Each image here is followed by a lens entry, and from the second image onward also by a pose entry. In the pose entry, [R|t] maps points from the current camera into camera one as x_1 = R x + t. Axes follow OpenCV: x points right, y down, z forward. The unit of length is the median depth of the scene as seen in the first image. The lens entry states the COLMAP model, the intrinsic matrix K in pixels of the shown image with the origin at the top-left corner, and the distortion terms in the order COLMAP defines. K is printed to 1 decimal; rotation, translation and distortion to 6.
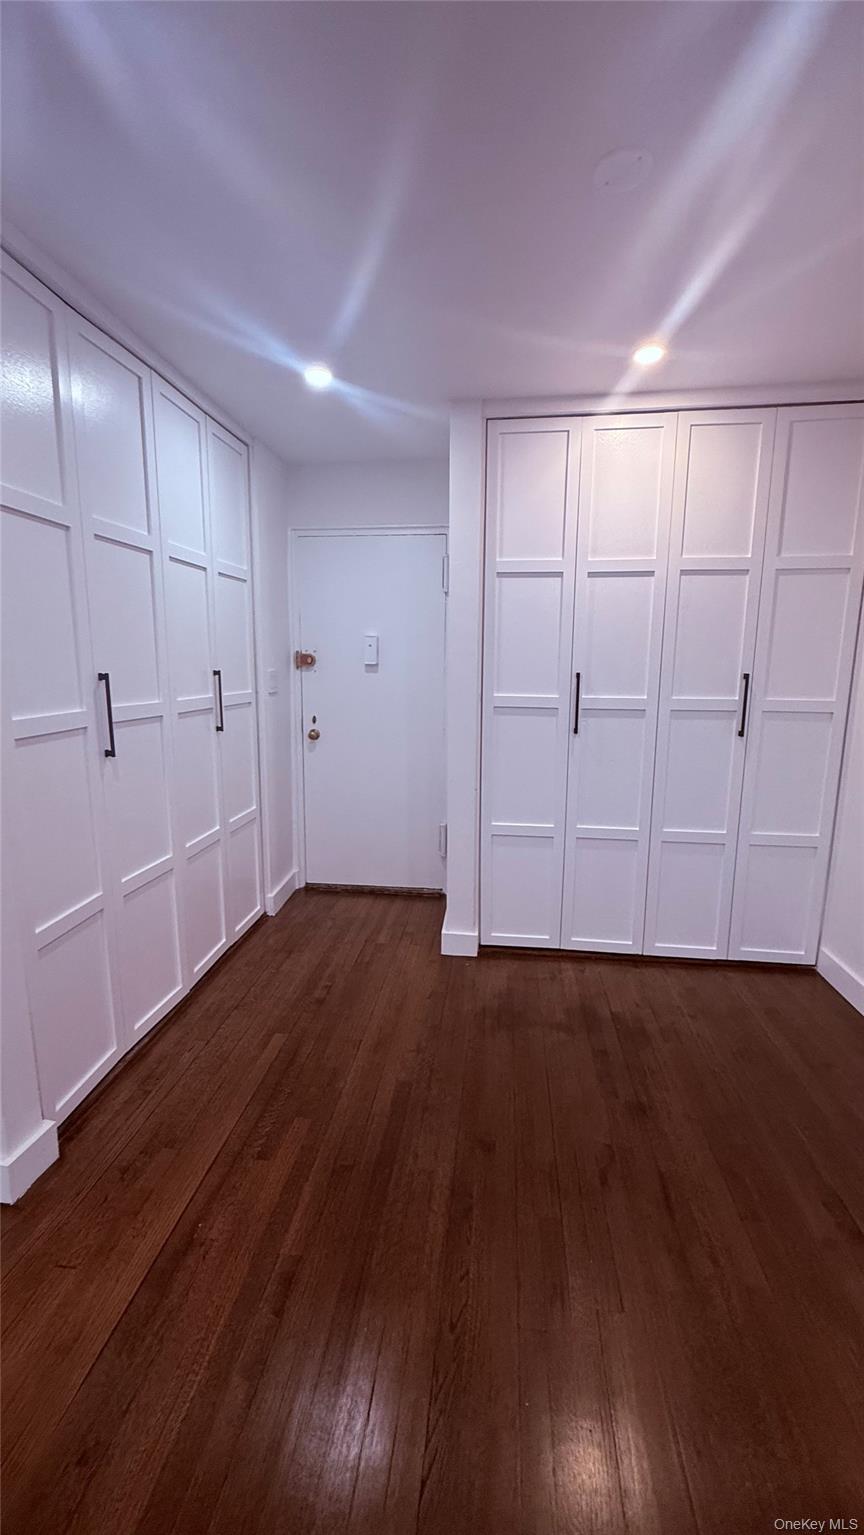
lens RADIAL K [[637.4, 0, 432.0], [0, 637.4, 767.5], [0, 0, 1]] dist [-0.001355, -0.000295]
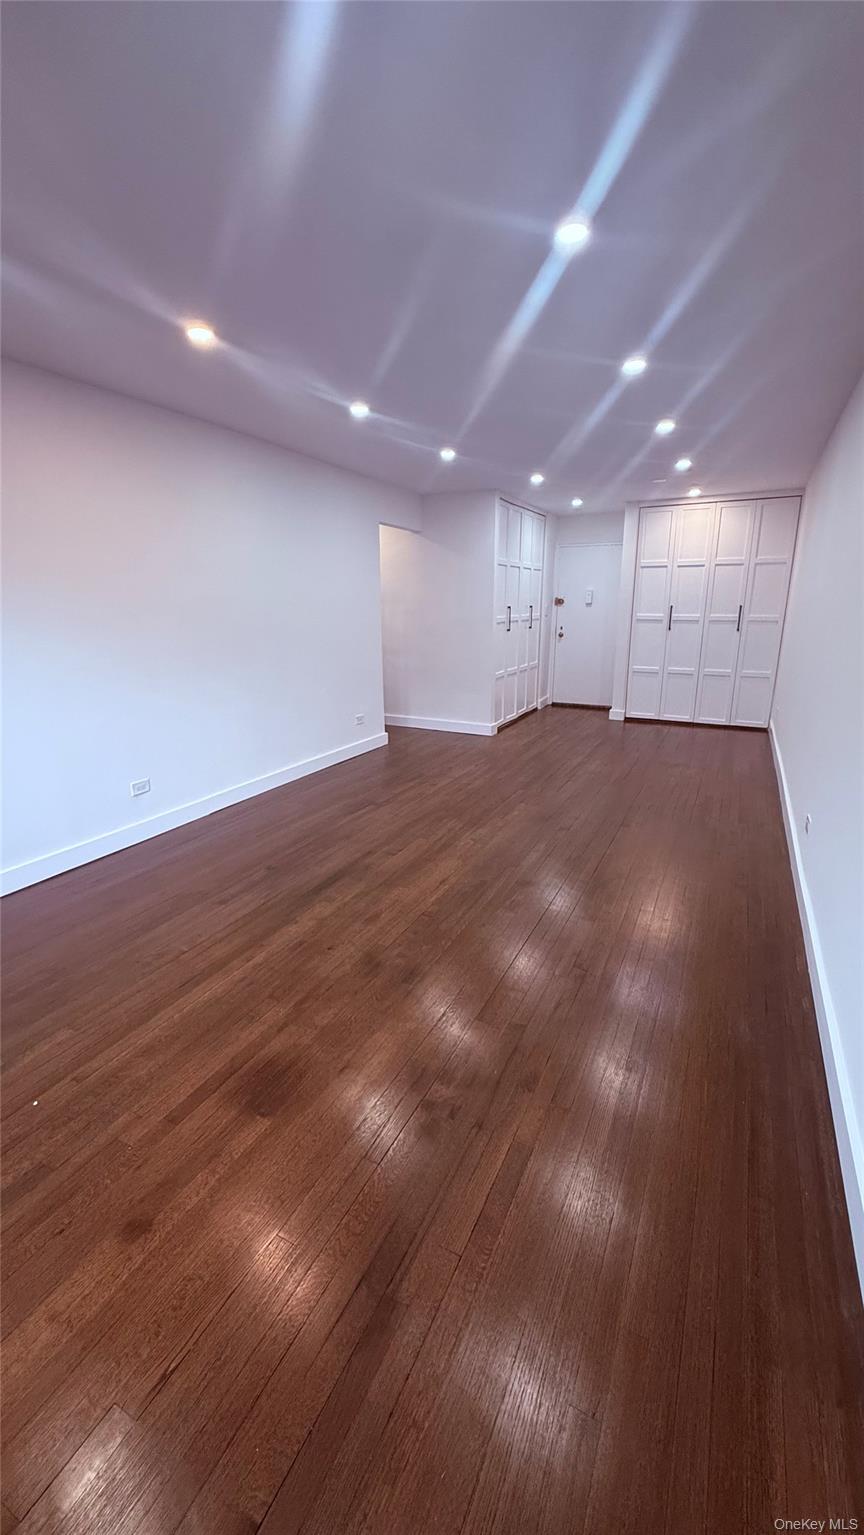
lens RADIAL K [[637.4, 0, 432.0], [0, 637.4, 767.5], [0, 0, 1]] dist [-0.001355, -0.000295]
pose [[0.946735, 0.072989, -0.313632, 0.161045], [-0.044540, 0.994293, 0.096942, 0.277000], [0.318918, -0.077810, 0.944583, -1.681007]]
